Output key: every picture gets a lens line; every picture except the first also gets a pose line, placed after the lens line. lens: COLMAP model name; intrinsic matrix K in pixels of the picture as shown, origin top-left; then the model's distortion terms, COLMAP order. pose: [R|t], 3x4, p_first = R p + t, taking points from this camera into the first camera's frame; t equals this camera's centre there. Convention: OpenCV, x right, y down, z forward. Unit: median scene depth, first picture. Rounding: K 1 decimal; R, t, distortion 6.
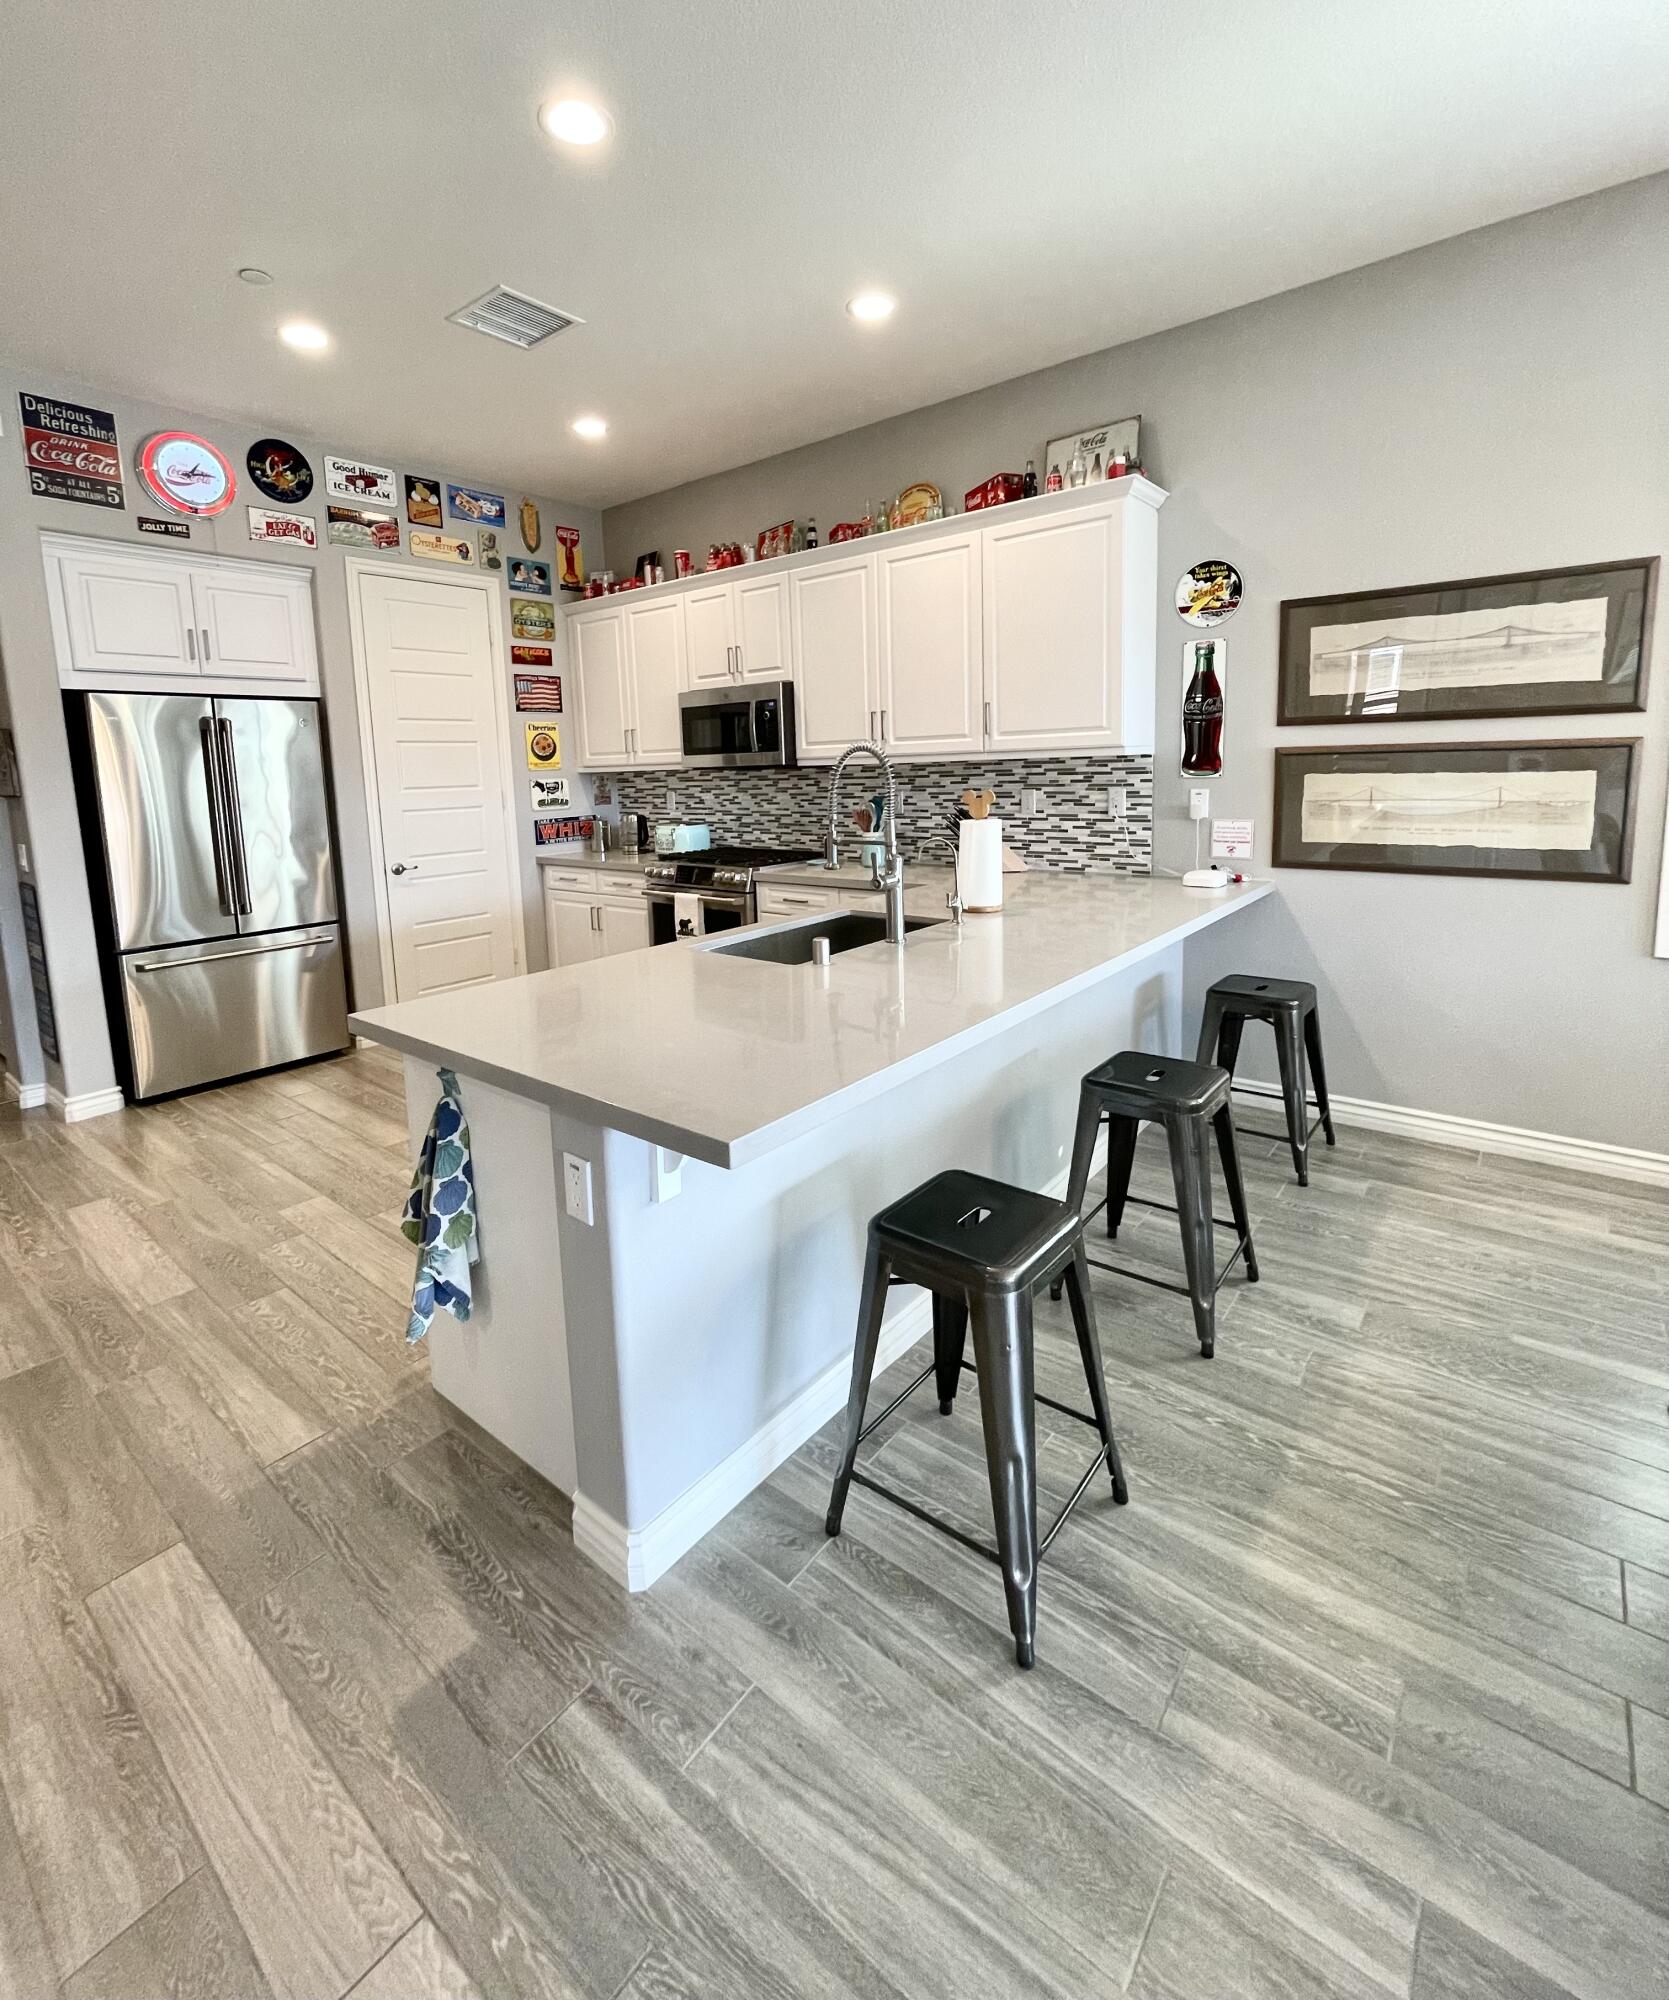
lens RADIAL K [[896.0, 0, 822.0], [0, 896.0, 881.7], [0, 0, 1]] dist [-0.014672, -0.000093]
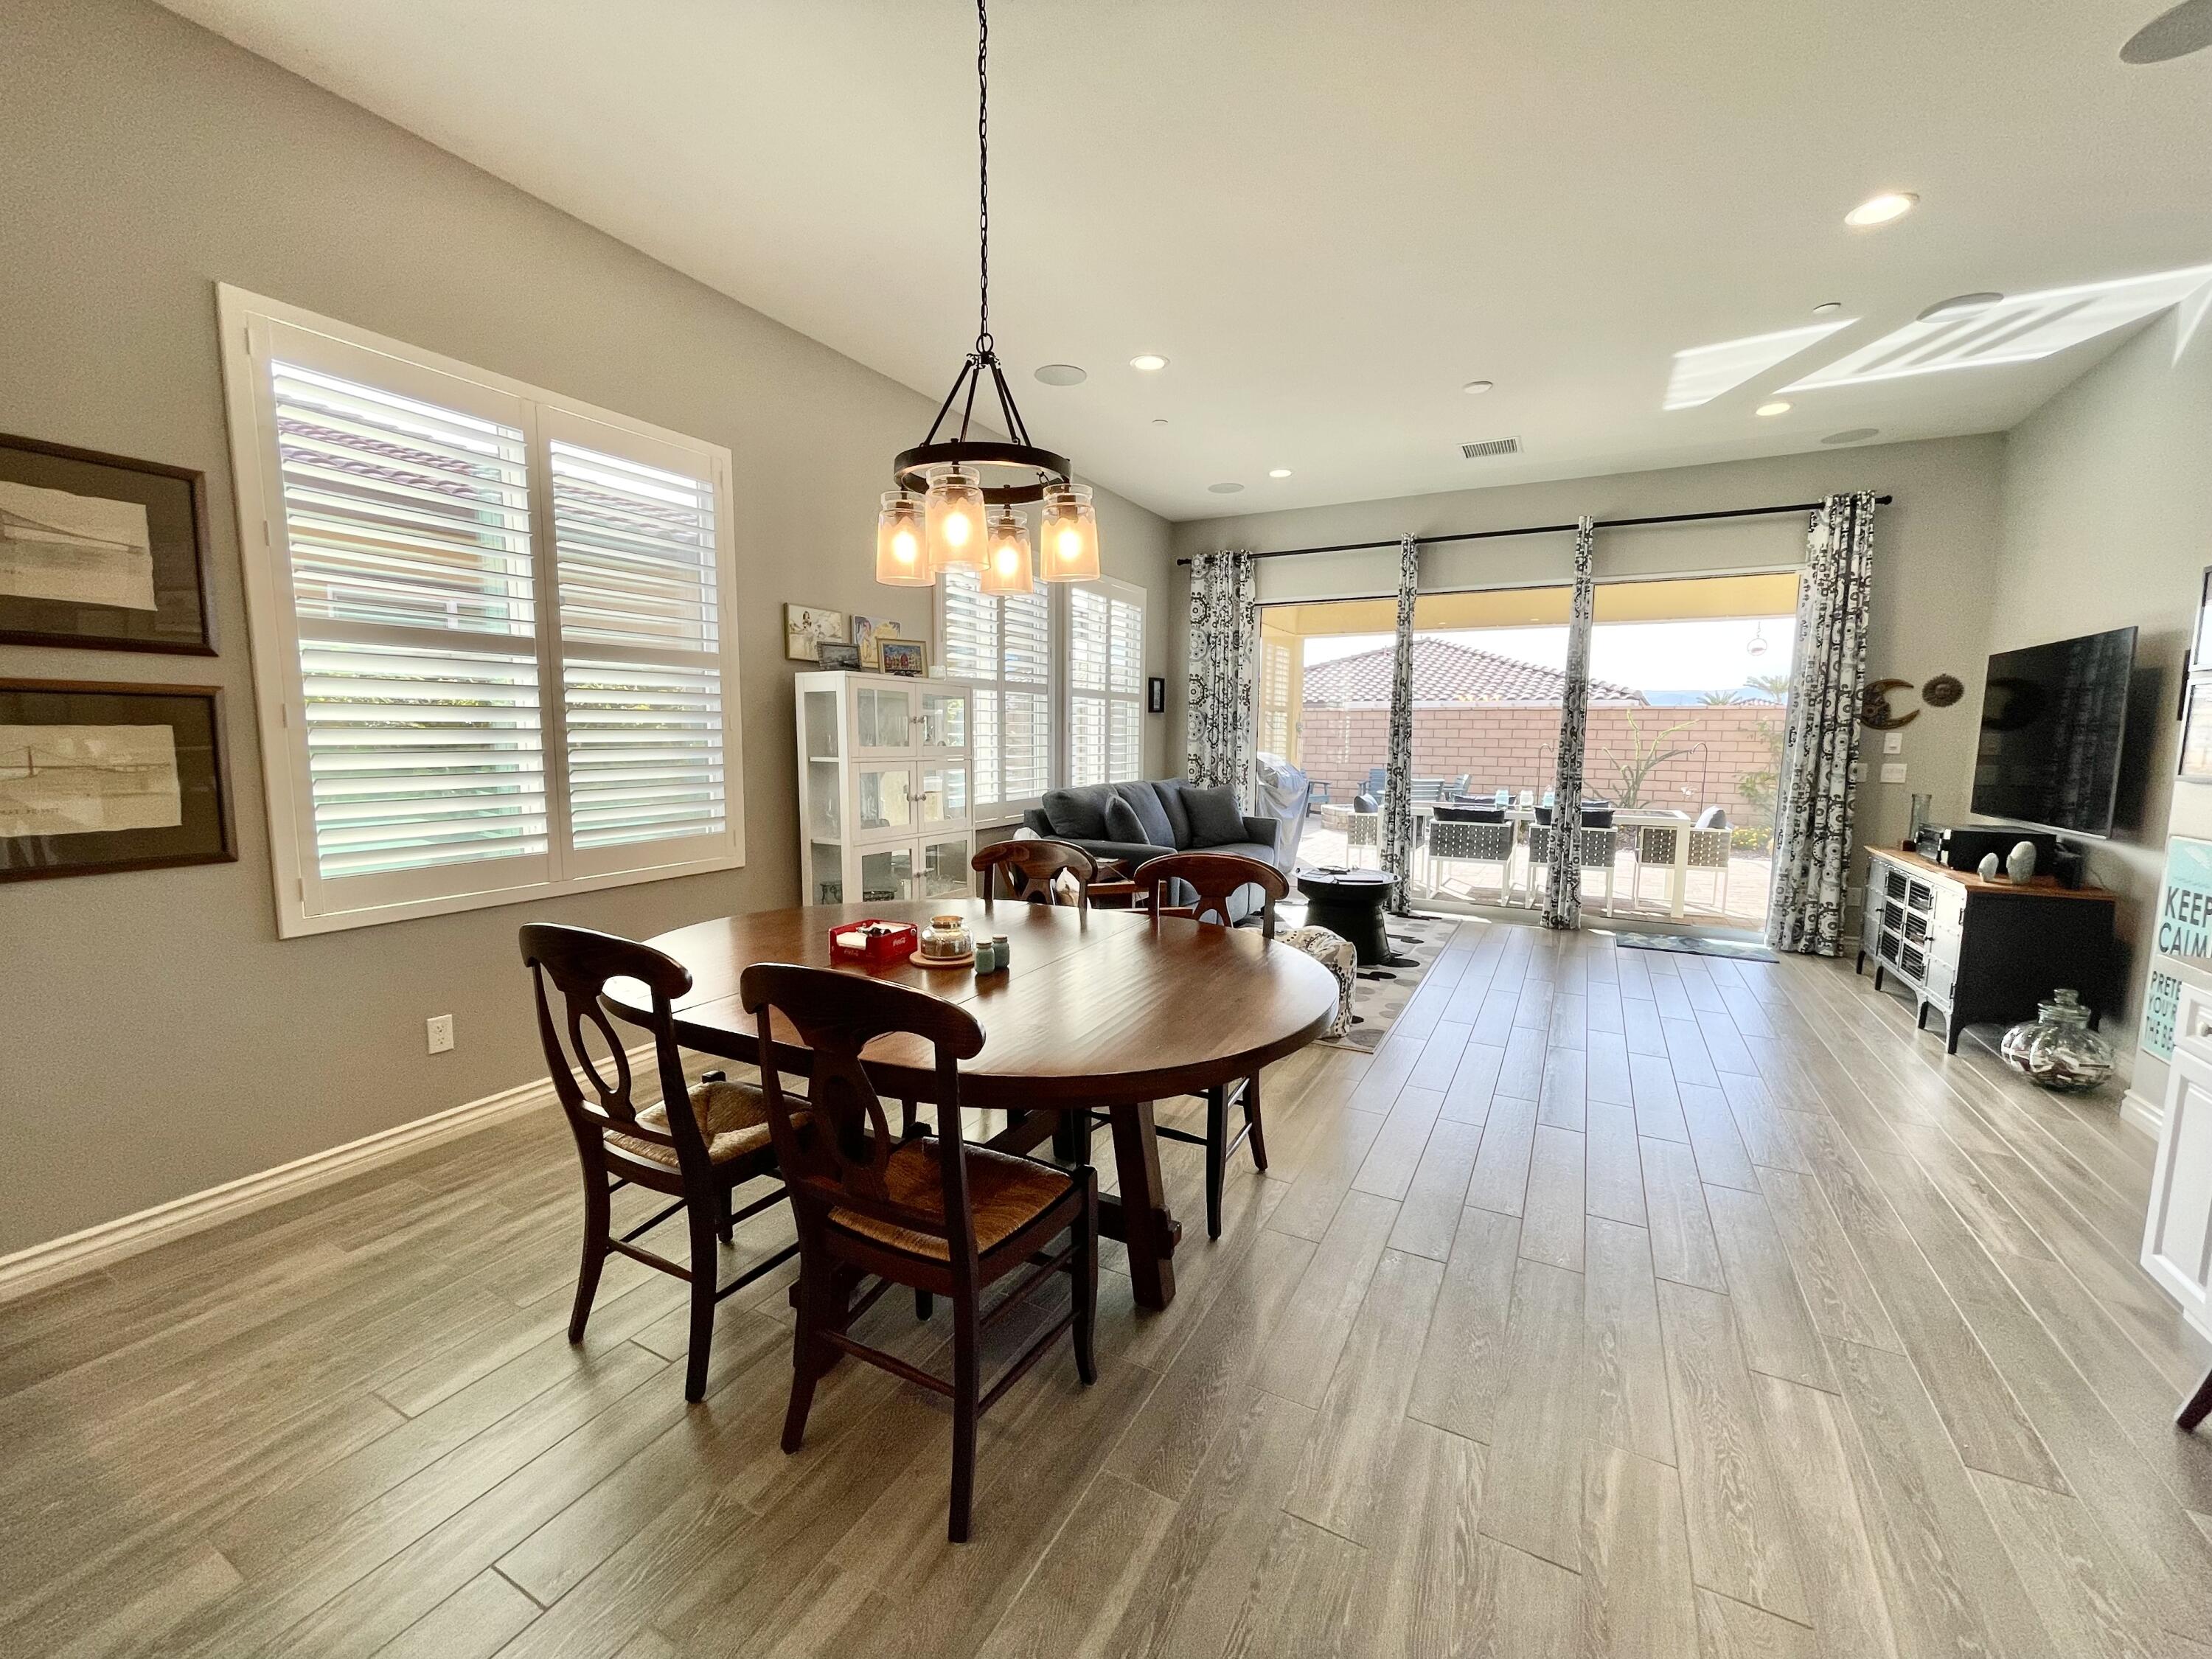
lens RADIAL K [[897.2, 0, 1098.8], [0, 897.2, 835.7], [0, 0, 1]] dist [-0.002431, 0.000535]
pose [[-0.189833, -0.087058, 0.977949, -0.046139], [0.121337, 0.986345, 0.111358, -0.010497], [-0.974290, 0.139801, -0.176677, 0.214009]]
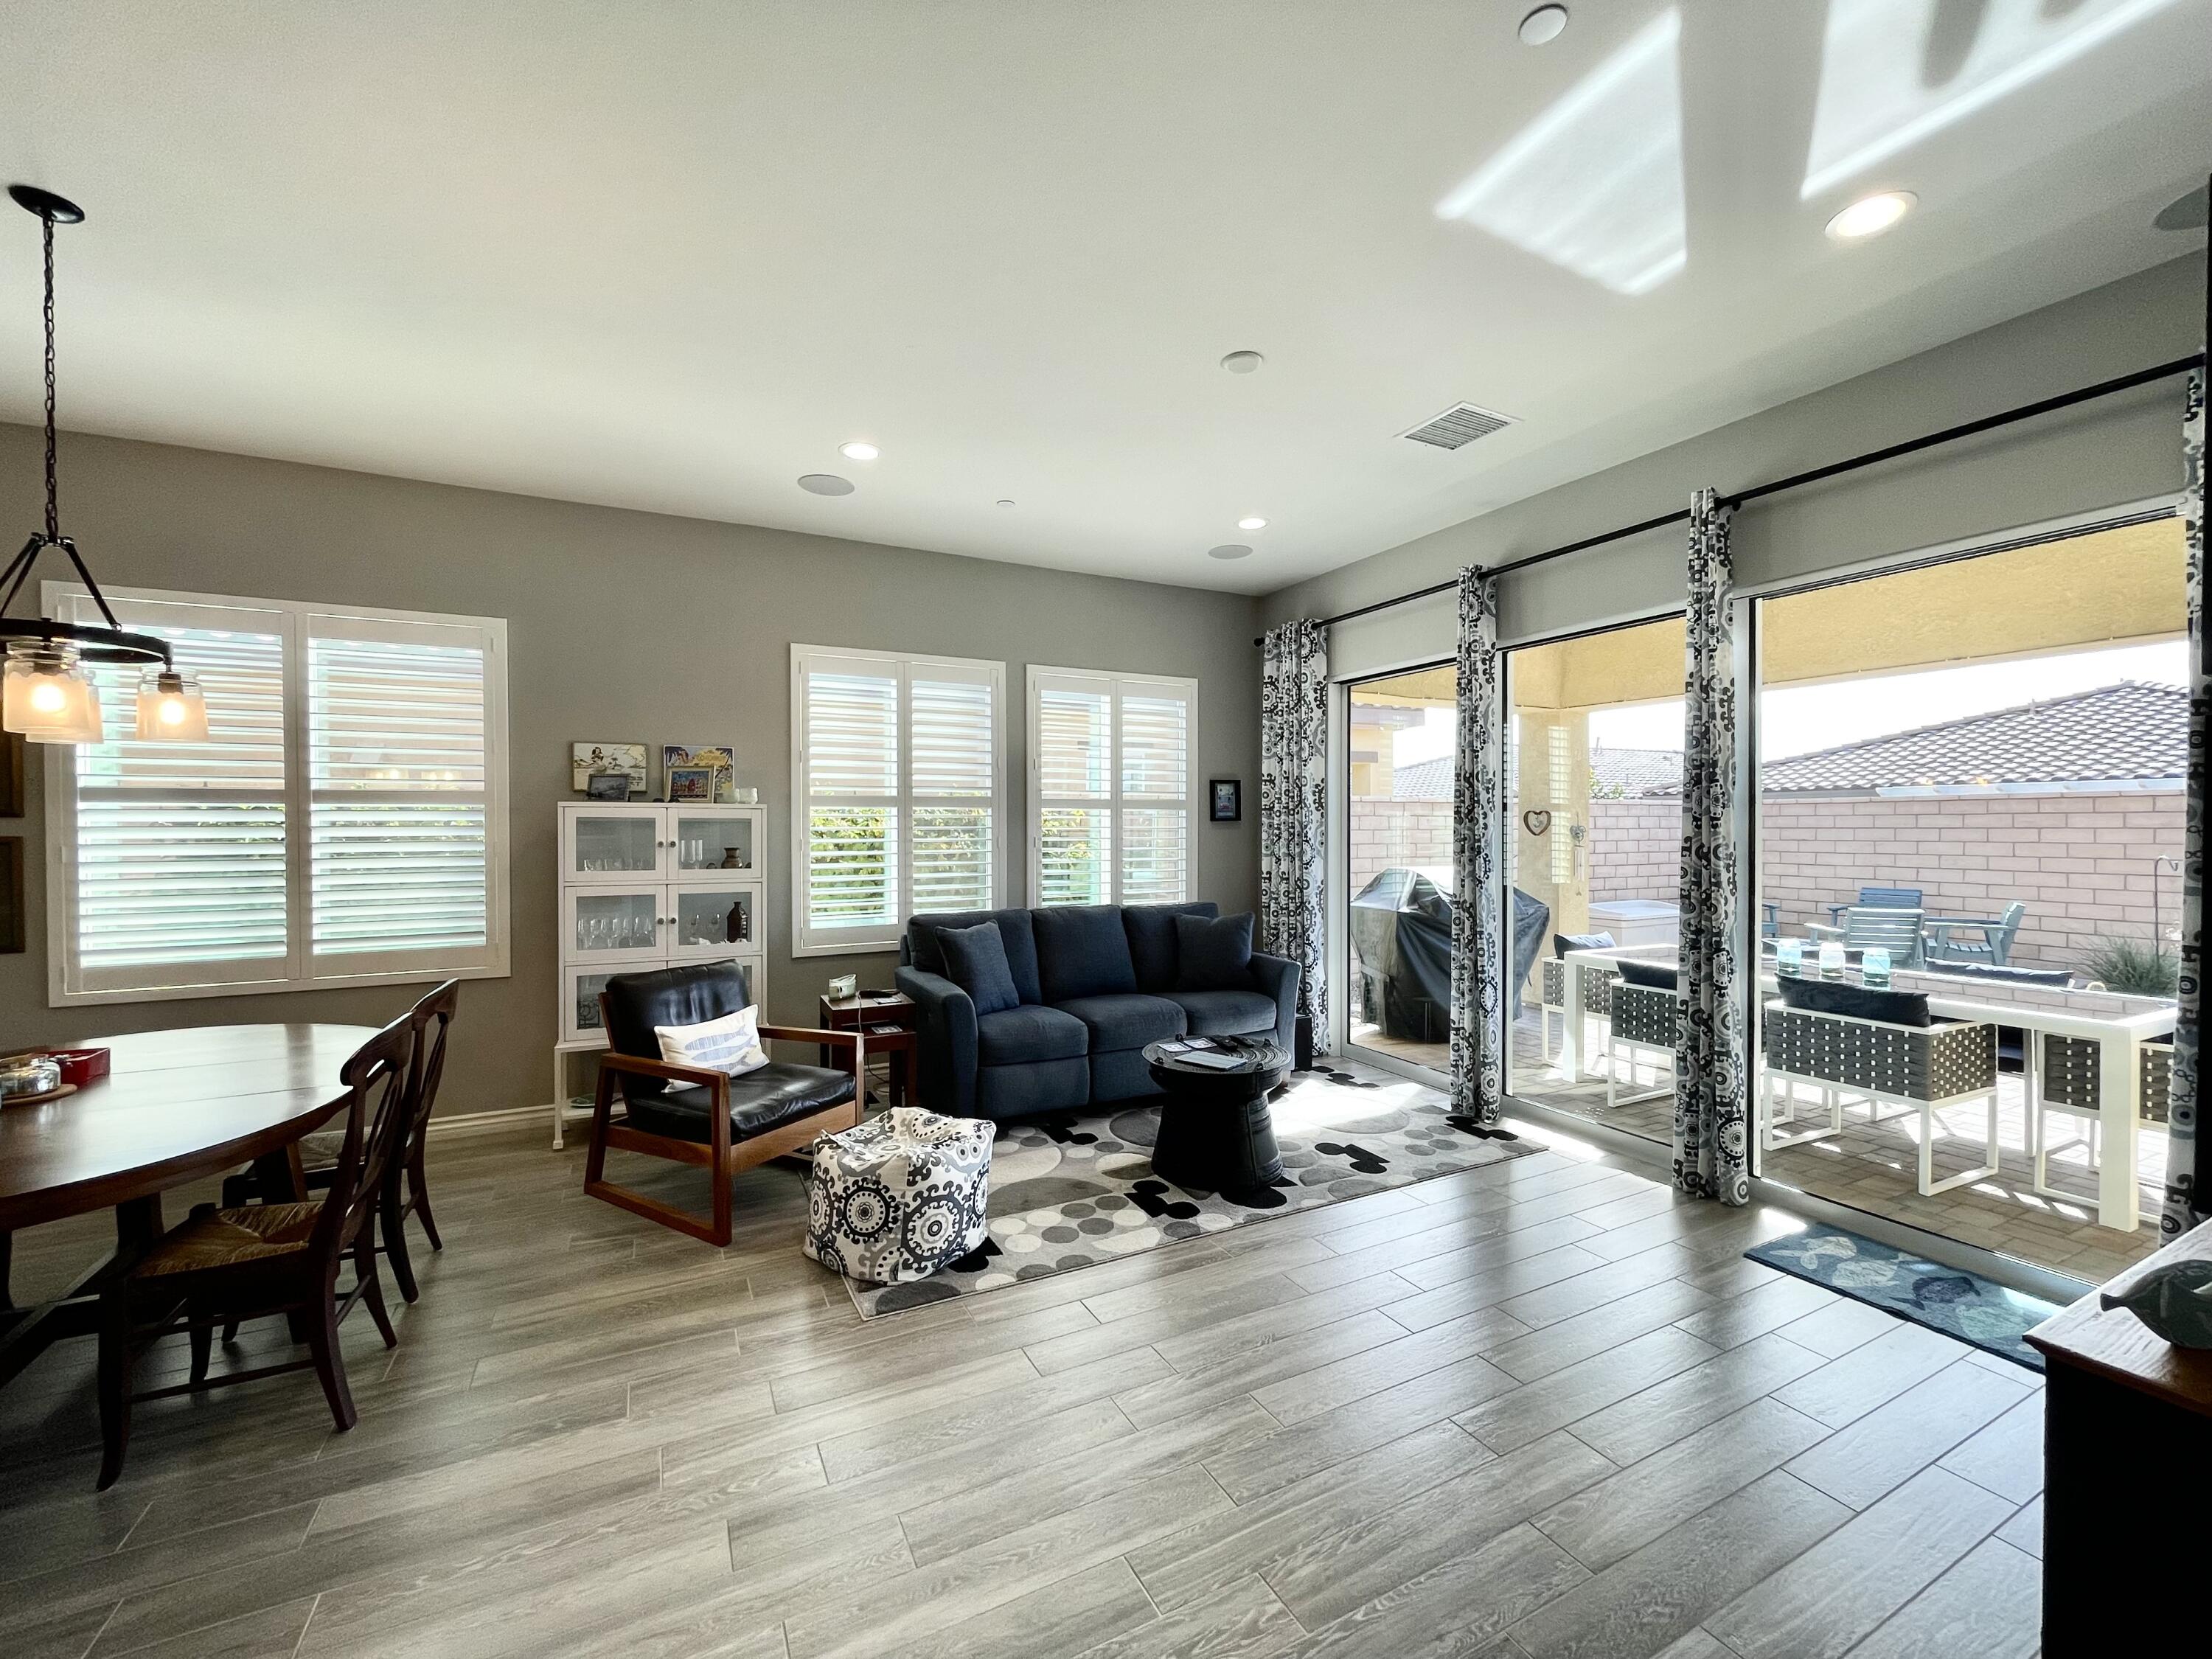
lens RADIAL K [[897.2, 0, 1093.1], [0, 897.2, 828.4], [0, 0, 1]] dist [-0.002431, 0.000535]
pose [[0.404438, 0.023557, 0.914262, 0.220157], [0.106309, 0.991681, -0.072579, 0.050692], [-0.908366, 0.126548, 0.398569, -0.558951]]
